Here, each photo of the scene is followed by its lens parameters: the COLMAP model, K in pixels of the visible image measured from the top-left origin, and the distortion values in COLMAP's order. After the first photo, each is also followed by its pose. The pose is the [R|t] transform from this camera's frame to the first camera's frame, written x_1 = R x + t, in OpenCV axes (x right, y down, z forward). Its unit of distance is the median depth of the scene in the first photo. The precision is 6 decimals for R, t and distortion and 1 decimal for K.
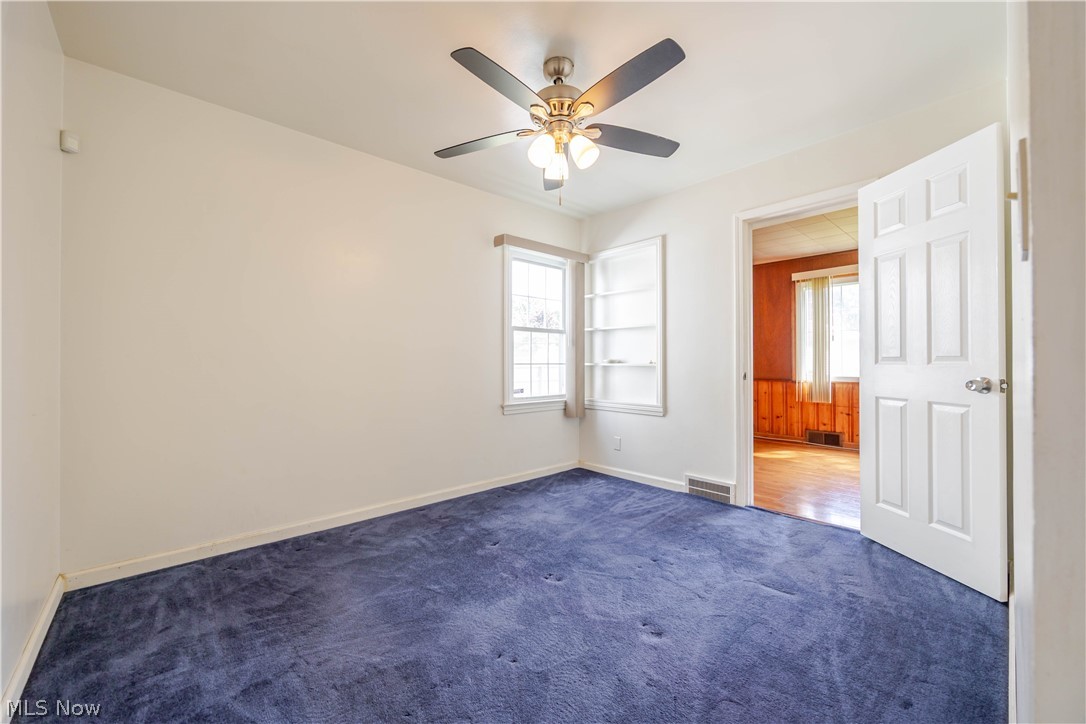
lens RADIAL K [[421.2, 0, 539.1], [0, 421.2, 359.2], [0, 0, 1]] dist [0.002283, 0.000088]
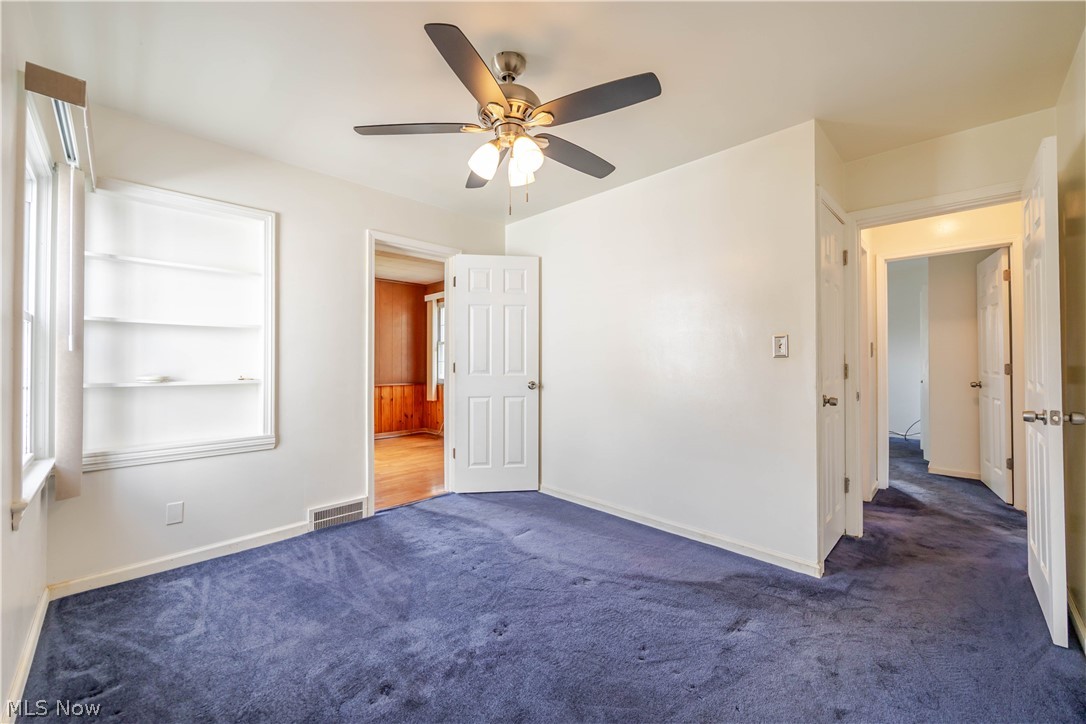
lens RADIAL K [[421.2, 0, 538.6], [0, 421.2, 357.1], [0, 0, 1]] dist [0.002283, 0.000088]
pose [[-0.032893, 0.011960, 0.999387, -0.537011], [-0.007637, 0.999896, -0.012217, -0.026985], [-0.999430, -0.008034, -0.032798, 0.597424]]
